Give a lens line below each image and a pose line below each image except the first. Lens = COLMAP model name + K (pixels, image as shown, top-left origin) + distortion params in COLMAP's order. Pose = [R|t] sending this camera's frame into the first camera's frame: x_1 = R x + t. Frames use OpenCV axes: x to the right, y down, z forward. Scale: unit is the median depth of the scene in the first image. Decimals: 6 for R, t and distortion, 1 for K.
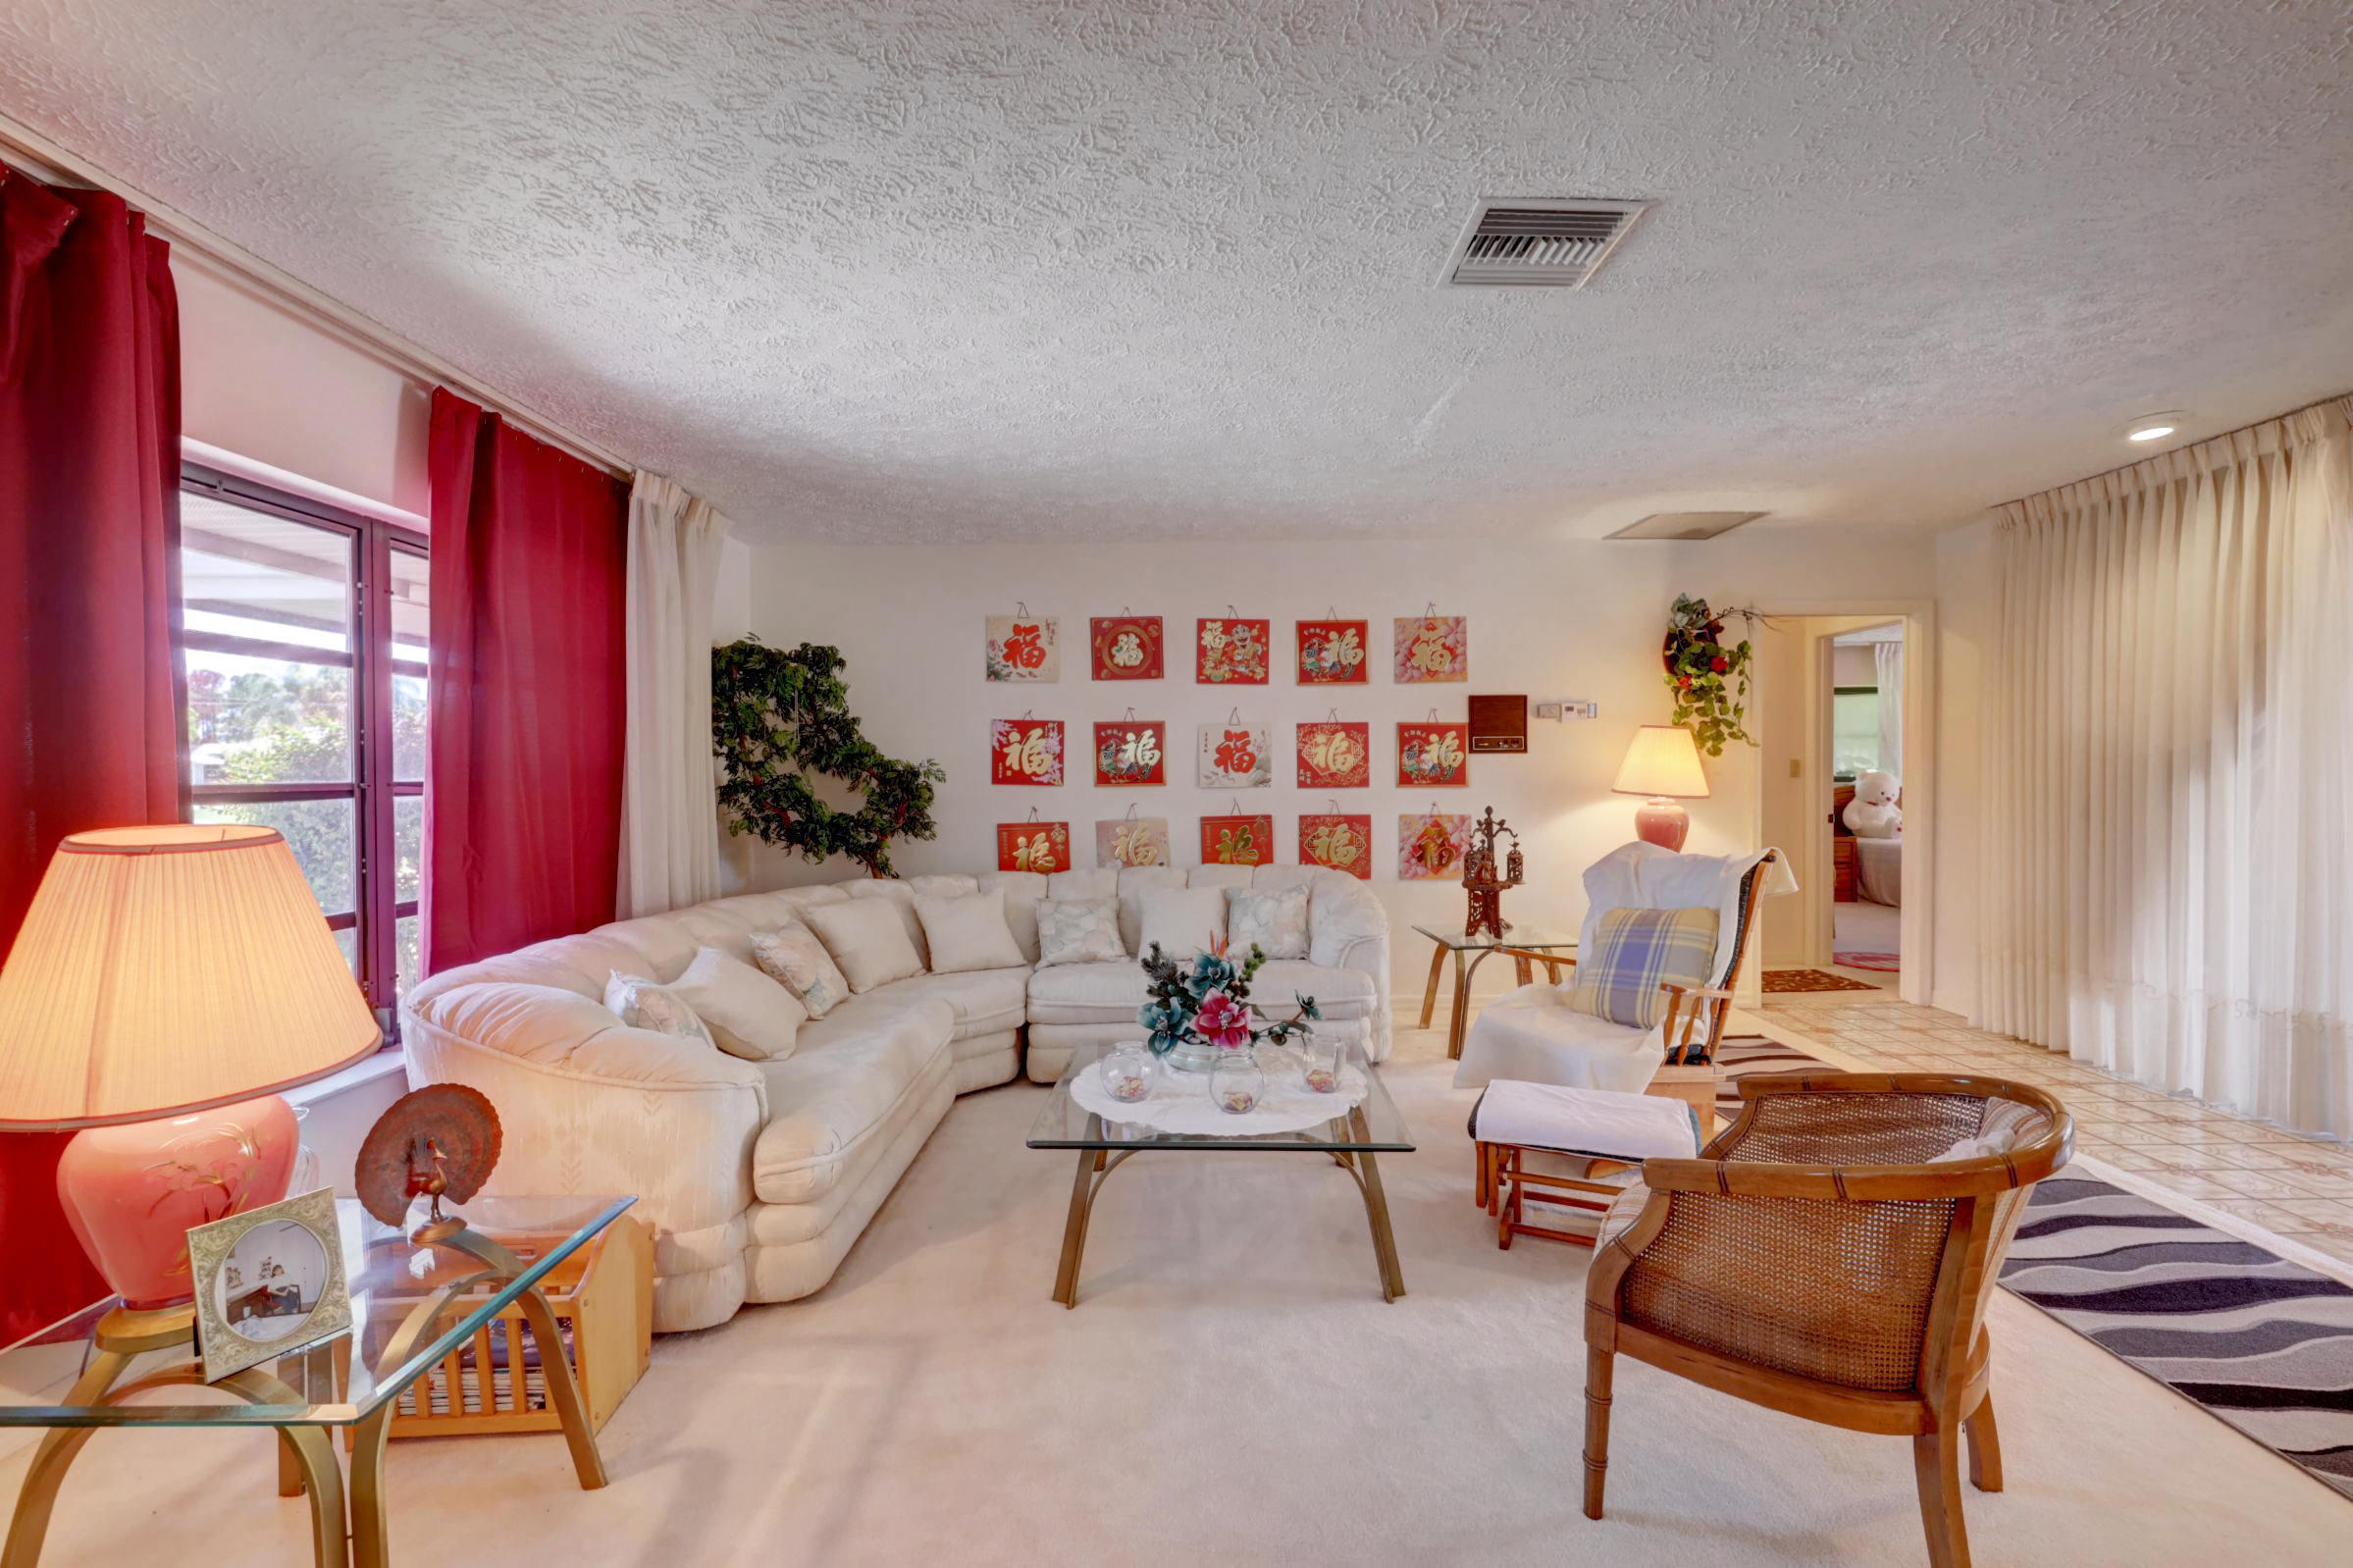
lens RADIAL K [[979.2, 0, 1183.6], [0, 979.2, 784.7], [0, 0, 1]] dist [-0.001761, -0.000240]
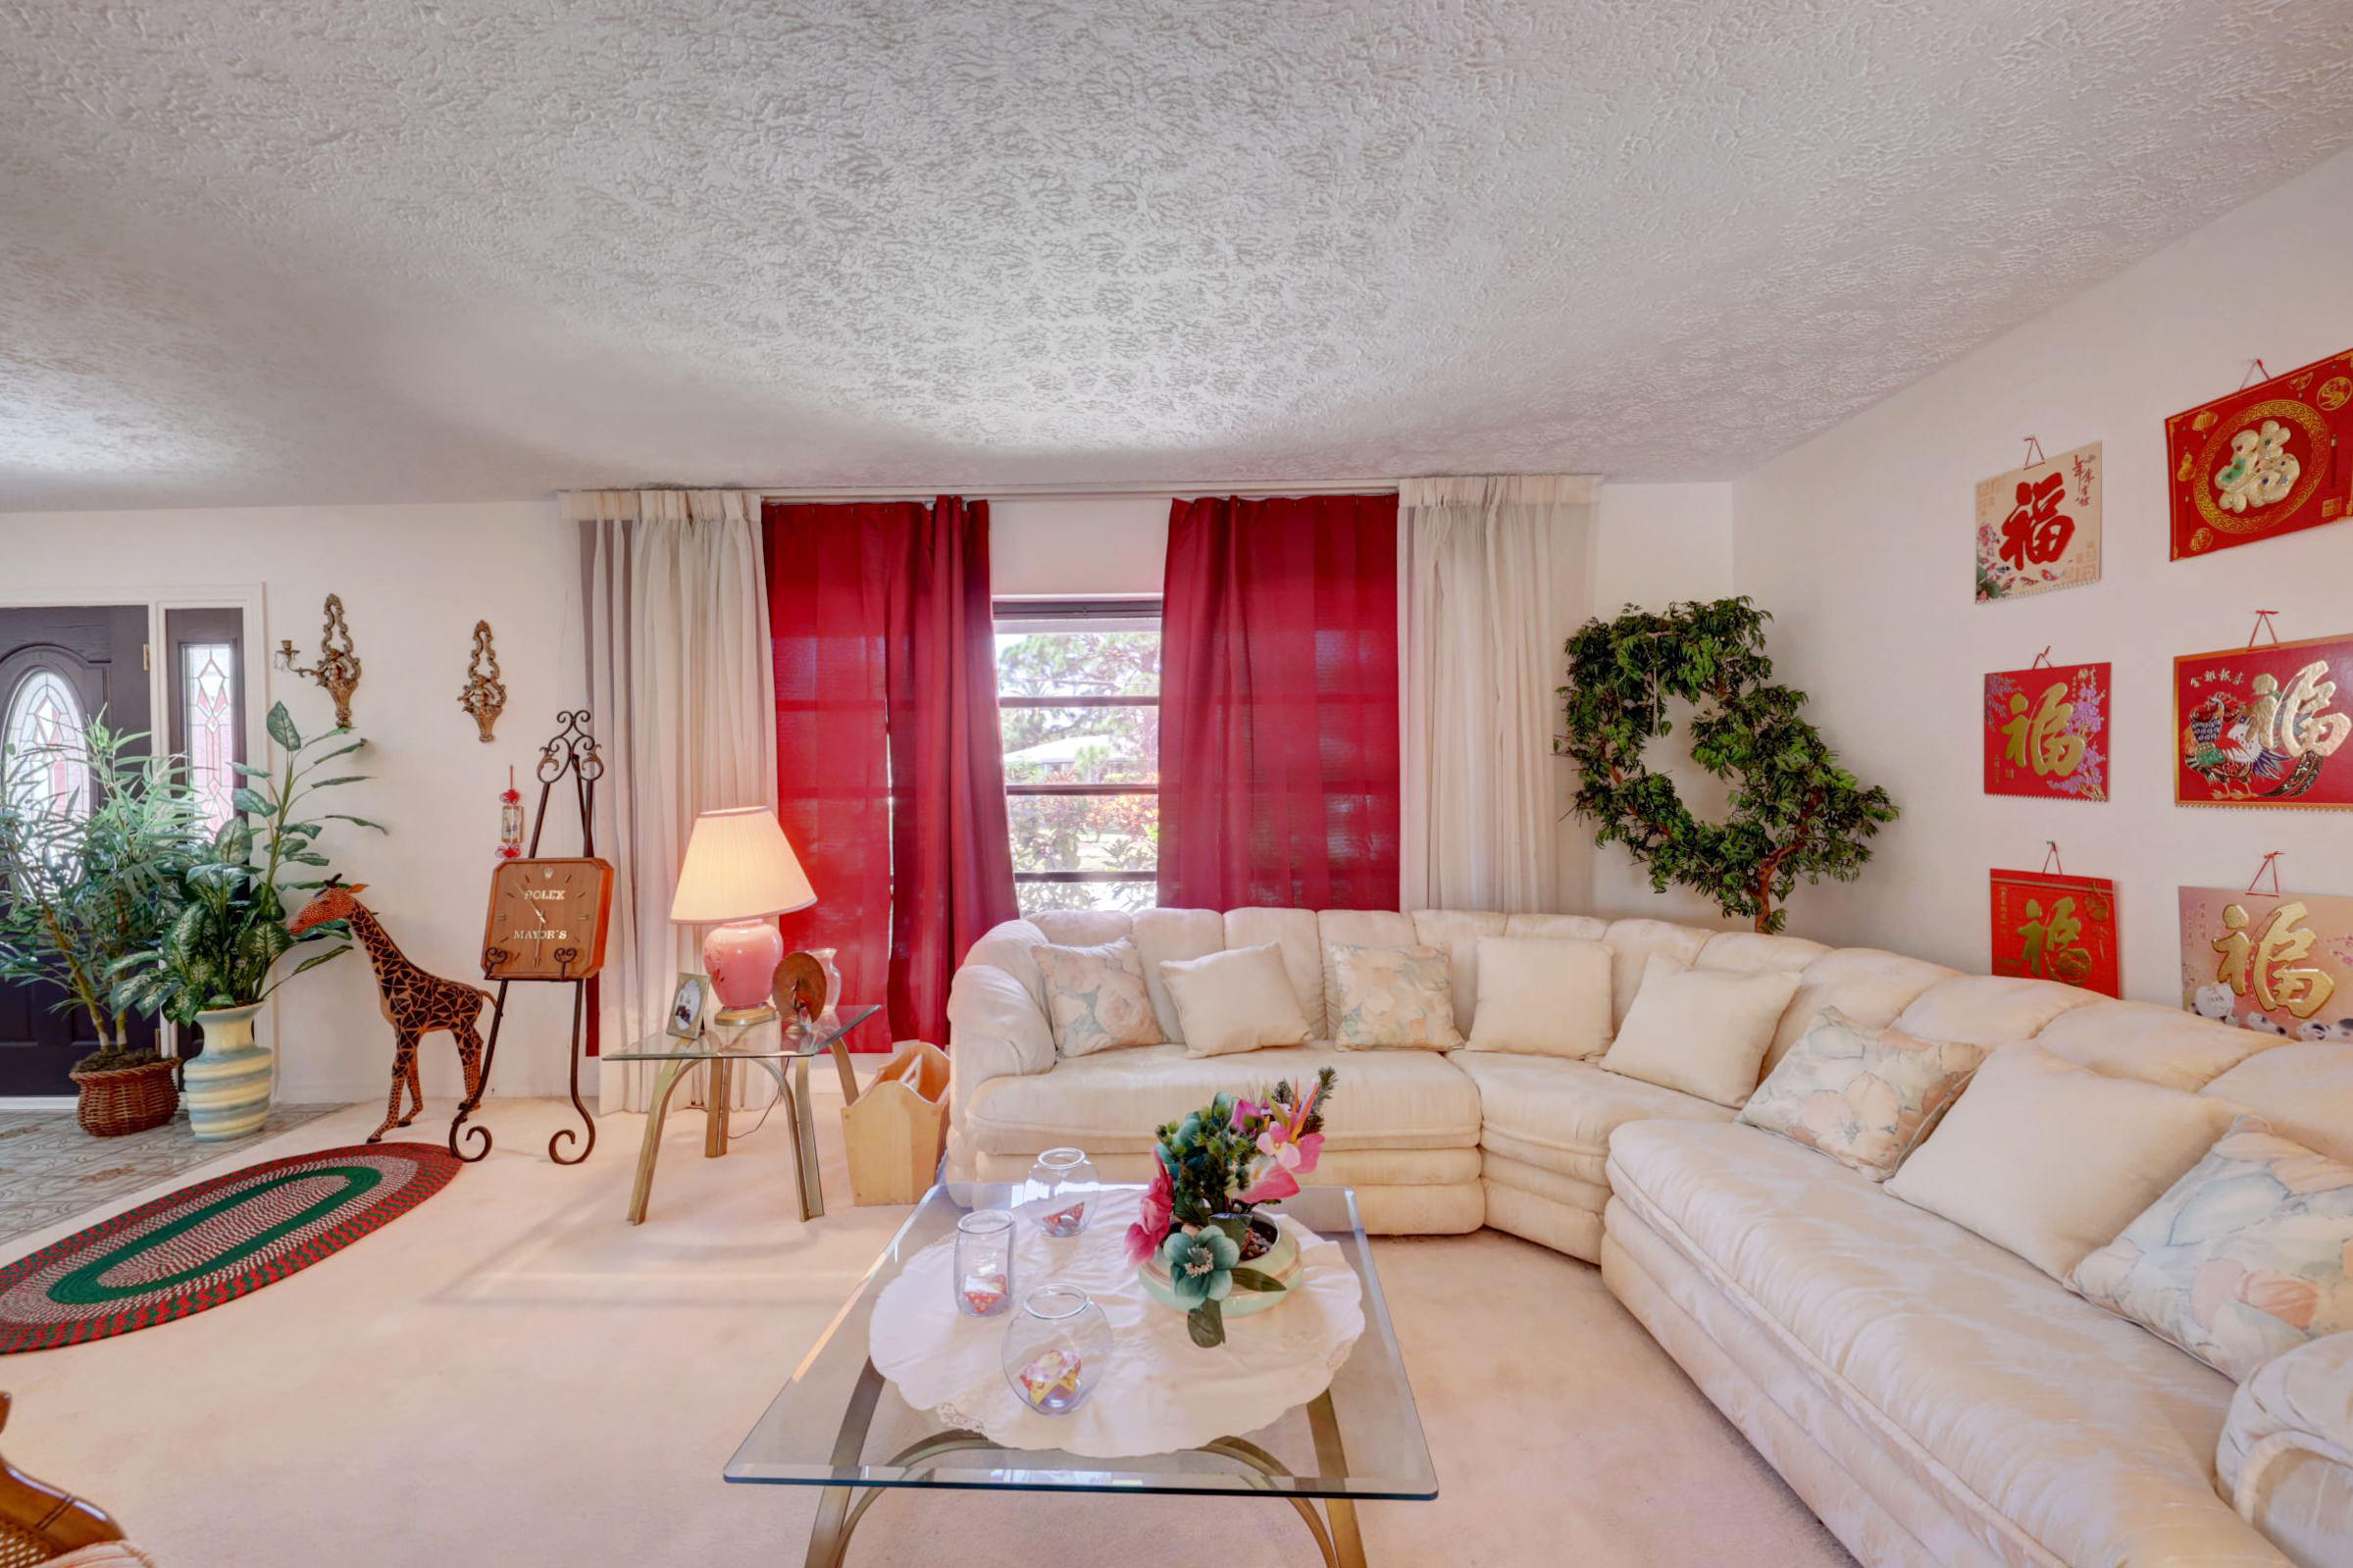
lens RADIAL K [[979.1, 0, 1183.6], [0, 979.1, 784.7], [0, 0, 1]] dist [-0.001761, -0.000240]
pose [[-0.031854, 0.019191, -0.999308, 0.356174], [-0.008560, 0.999774, 0.019473, -0.012371], [0.999456, 0.009174, -0.031683, 0.578973]]
